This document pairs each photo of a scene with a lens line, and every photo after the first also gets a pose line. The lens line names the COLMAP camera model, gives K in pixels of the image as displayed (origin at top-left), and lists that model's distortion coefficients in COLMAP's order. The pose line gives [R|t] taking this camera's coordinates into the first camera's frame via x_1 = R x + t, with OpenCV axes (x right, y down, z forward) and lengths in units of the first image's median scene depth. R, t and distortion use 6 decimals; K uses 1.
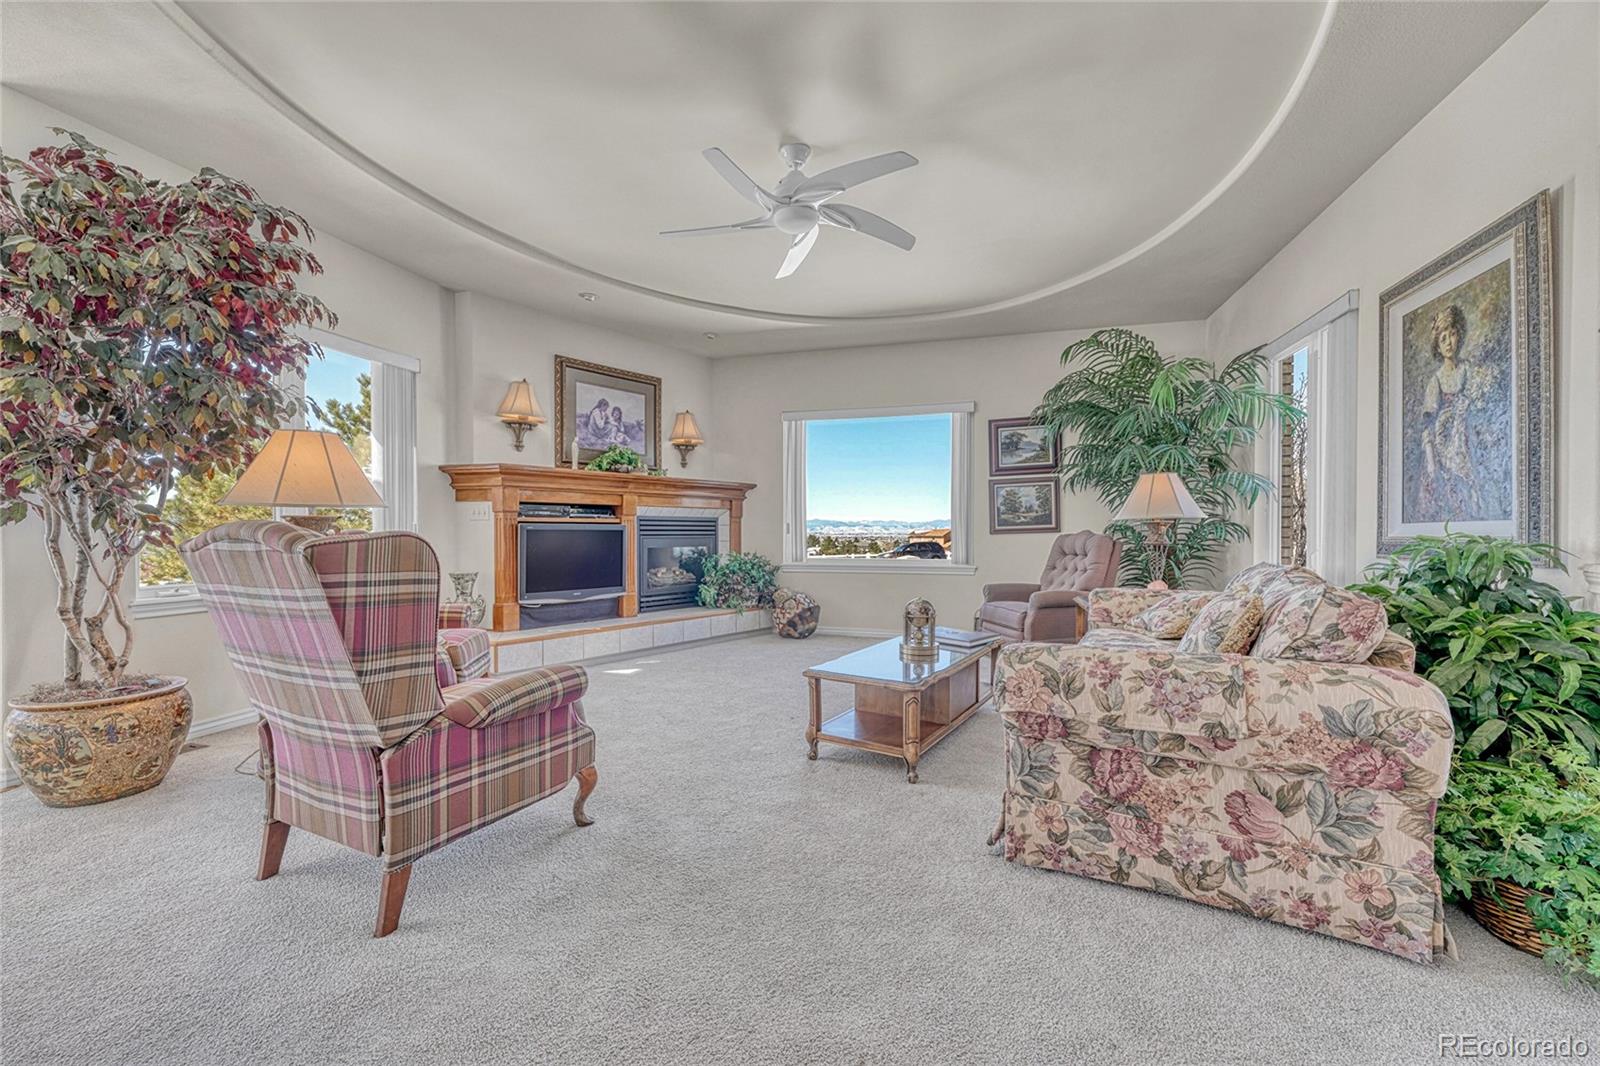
lens RADIAL K [[638.8, 0, 804.0], [0, 638.8, 535.5], [0, 0, 1]] dist [-0.002978, 0.001118]
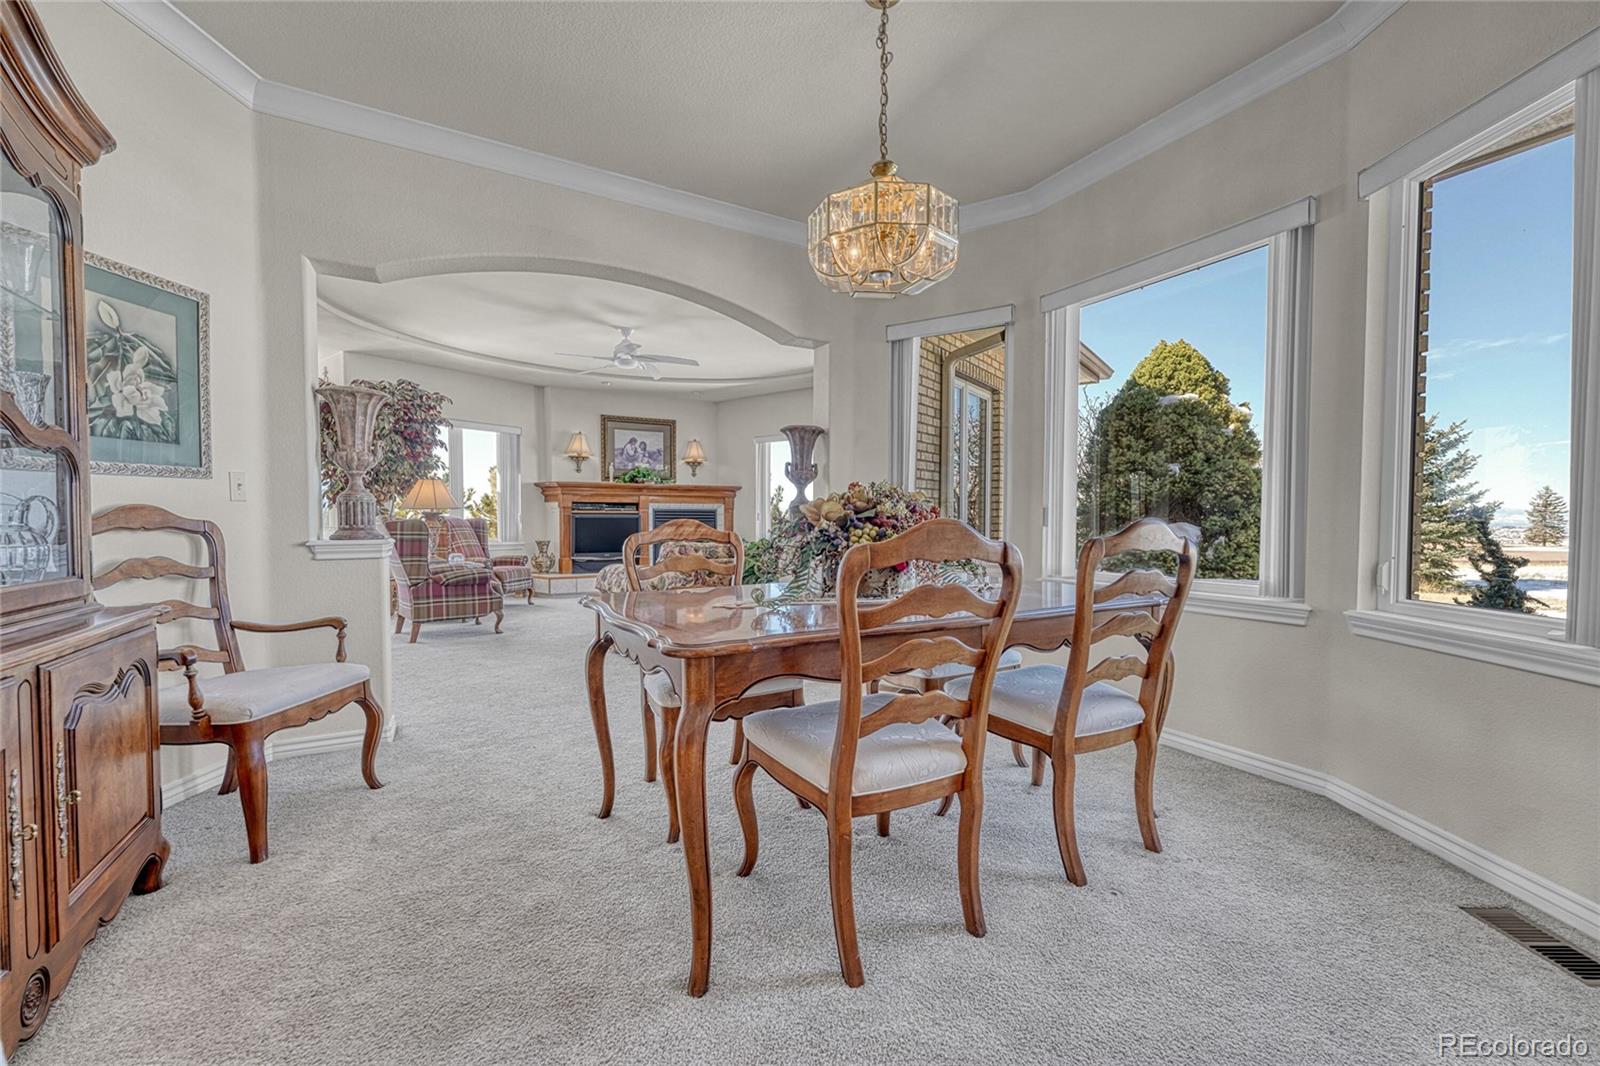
lens RADIAL K [[638.8, 0, 802.3], [0, 638.8, 540.9], [0, 0, 1]] dist [-0.002978, 0.001118]
pose [[0.930615, 0.014352, -0.365717, 0.742707], [-0.003816, 0.999557, 0.029515, 0.000958], [0.365979, -0.026071, 0.930258, -0.400763]]
